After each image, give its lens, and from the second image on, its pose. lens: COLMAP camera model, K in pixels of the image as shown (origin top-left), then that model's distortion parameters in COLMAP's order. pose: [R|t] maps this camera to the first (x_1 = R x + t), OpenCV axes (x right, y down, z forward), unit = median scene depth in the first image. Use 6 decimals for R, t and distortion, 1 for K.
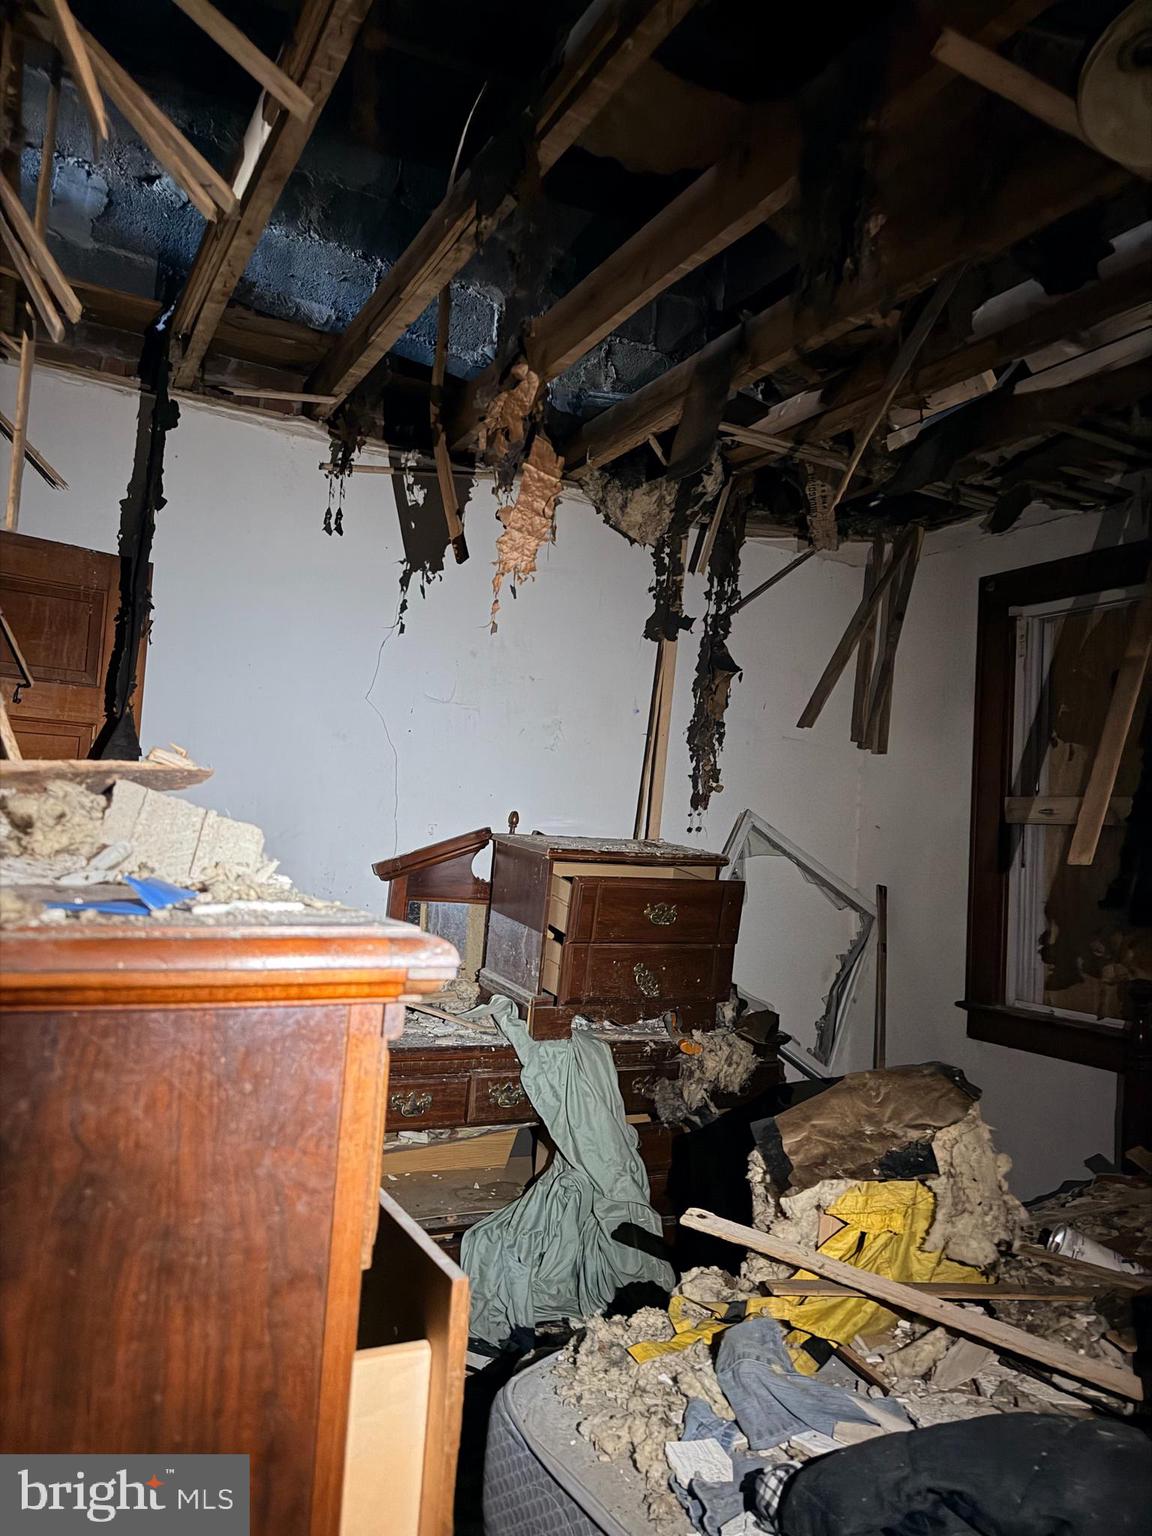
lens RADIAL K [[1075.7, 0, 576.0], [0, 1075.7, 768.0], [0, 0, 1]] dist [0.089325, -0.126468]
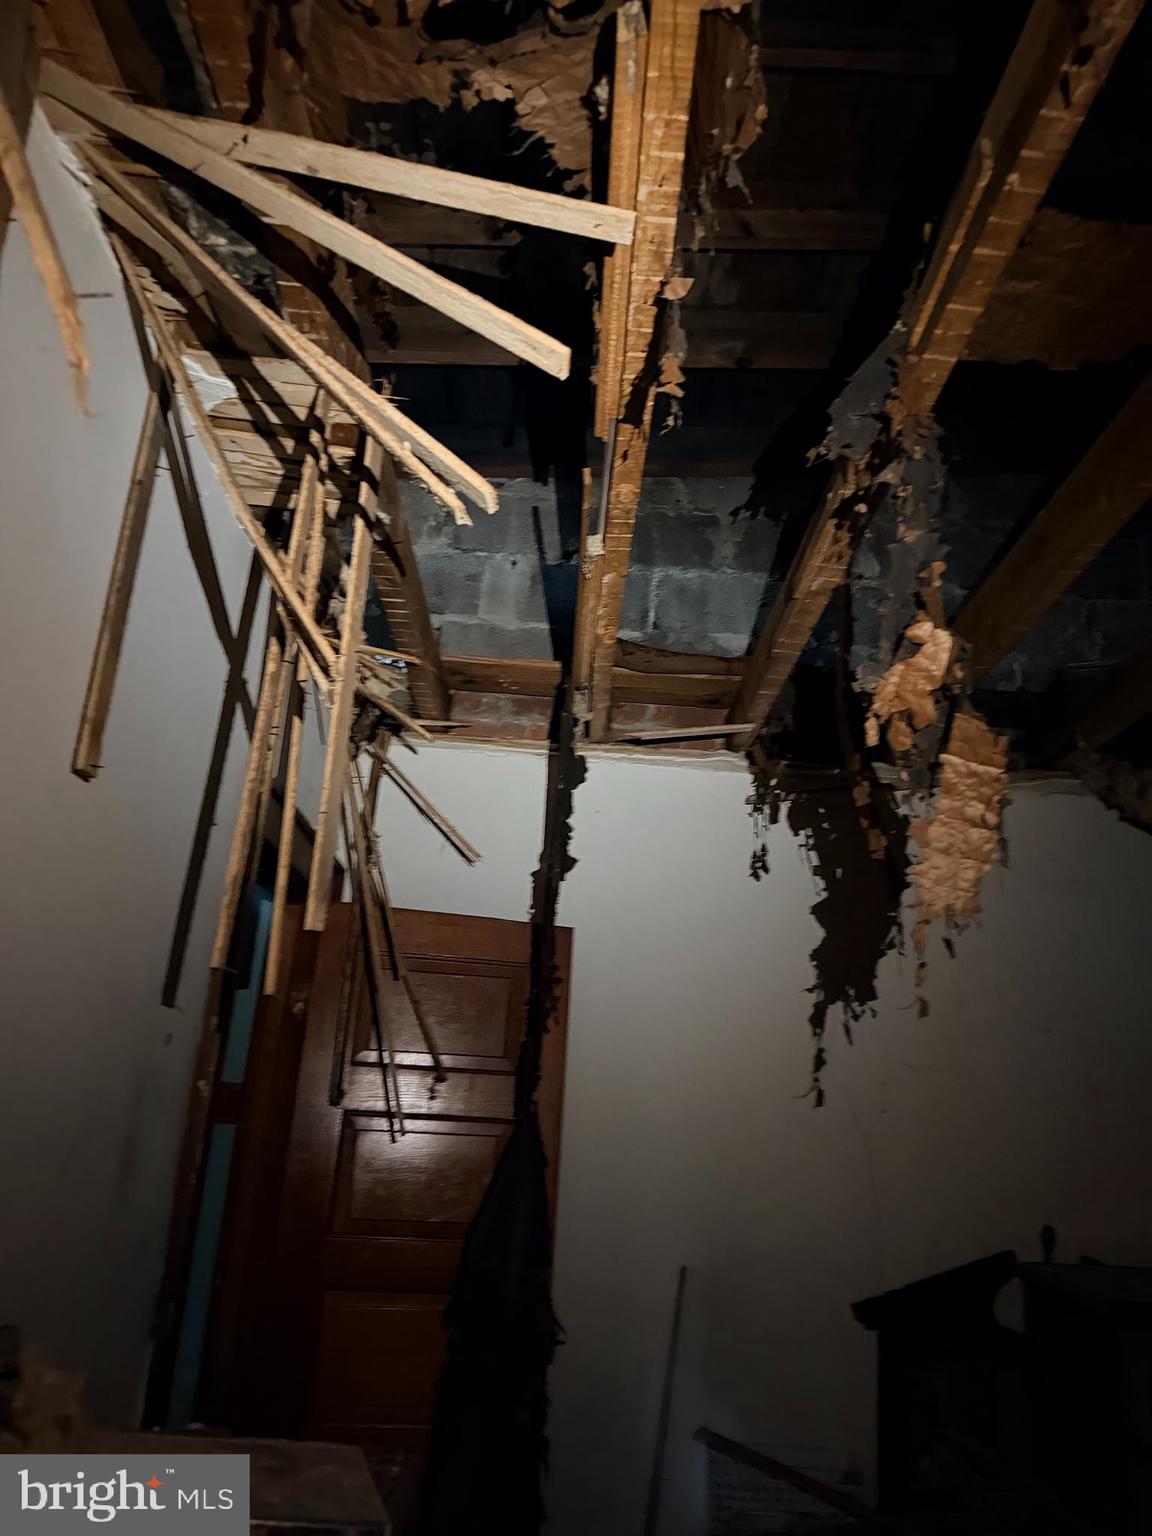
lens RADIAL K [[1075.7, 0, 576.0], [0, 1075.7, 768.0], [0, 0, 1]] dist [0.089325, -0.126468]
pose [[0.892928, -0.153147, -0.423350, 0.032434], [0.022608, 0.954429, -0.297580, -0.076939], [0.449632, 0.256146, 0.855699, 0.317853]]
